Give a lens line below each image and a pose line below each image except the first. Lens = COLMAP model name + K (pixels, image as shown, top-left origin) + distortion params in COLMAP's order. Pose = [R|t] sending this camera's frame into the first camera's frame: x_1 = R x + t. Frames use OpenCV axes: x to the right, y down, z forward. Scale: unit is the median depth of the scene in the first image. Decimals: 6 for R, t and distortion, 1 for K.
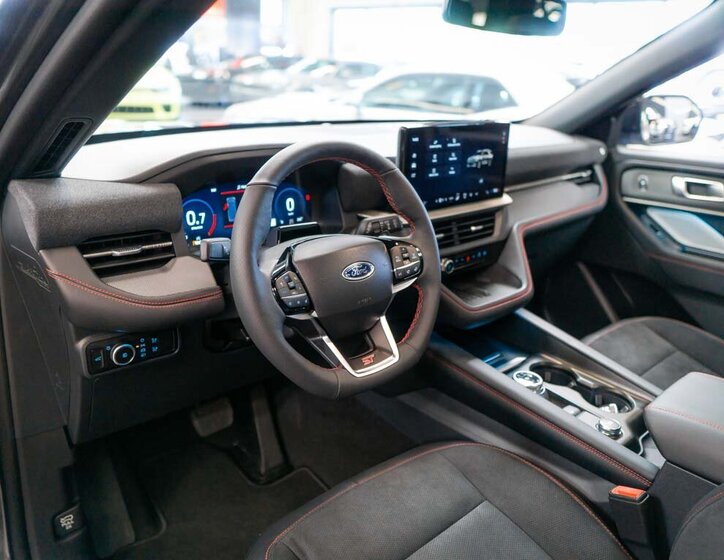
lens RADIAL K [[557.6, 0, 368.0], [0, 557.6, 273.8], [0, 0, 1]] dist [0.008915, -0.019224]
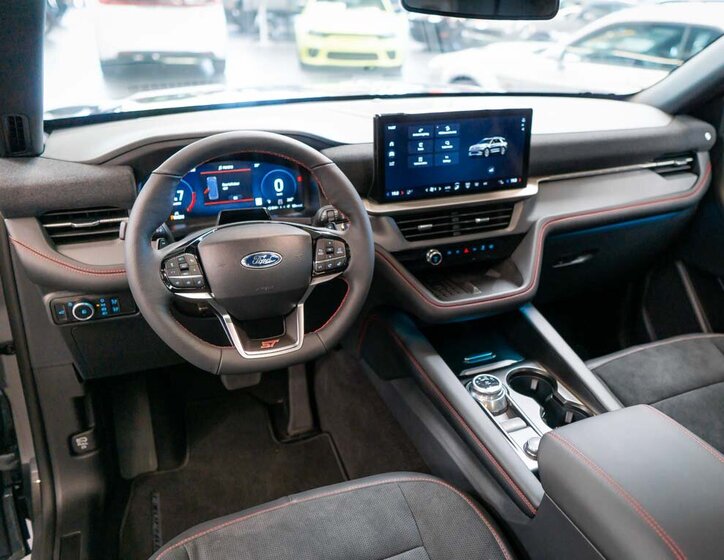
lens RADIAL K [[591.2, 0, 422.6], [0, 591.2, 276.2], [0, 0, 1]] dist [-0.002249, -0.002128]
pose [[0.959748, 0.104889, -0.260542, 0.398430], [-0.086667, 0.992979, 0.080503, -0.063640], [0.267156, -0.054683, 0.962100, 0.000303]]
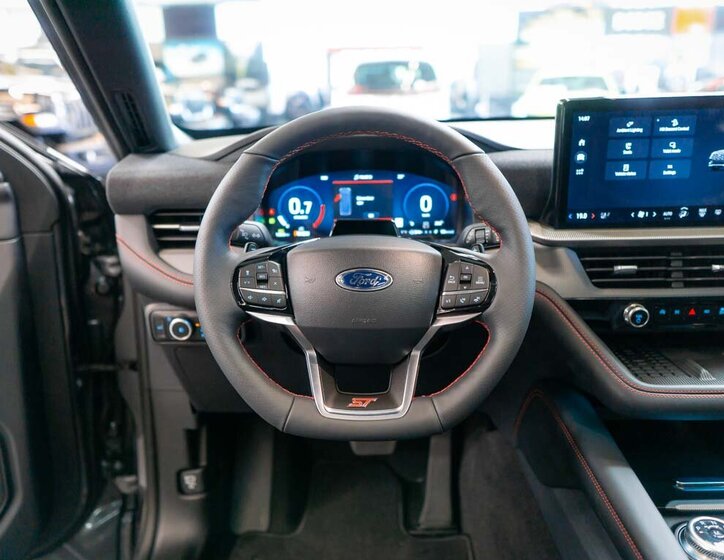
lens RADIAL K [[591.2, 0, 358.6], [0, 591.2, 279.7], [0, 0, 1]] dist [-0.002249, -0.002128]
pose [[0.746093, 0.143845, -0.650118, 0.343645], [-0.171549, 0.984951, 0.021056, -0.014912], [0.643363, 0.095817, 0.759542, 0.272937]]
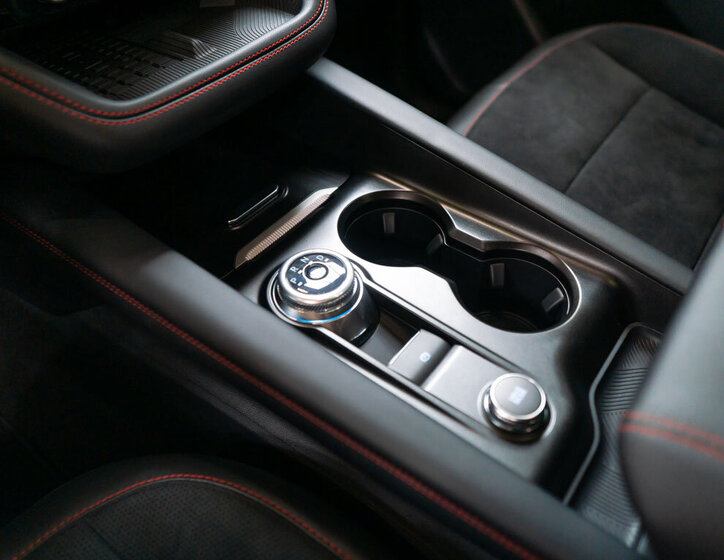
lens RADIAL K [[627.9, 0, 367.1], [0, 627.9, 274.6], [0, 0, 1]] dist [-0.005405, 0.009048]
pose [[0.977669, -0.186875, 0.096131, 0.261323], [0.128802, 0.894293, 0.428543, 0.006841], [-0.166053, -0.406592, 0.898393, 0.566845]]
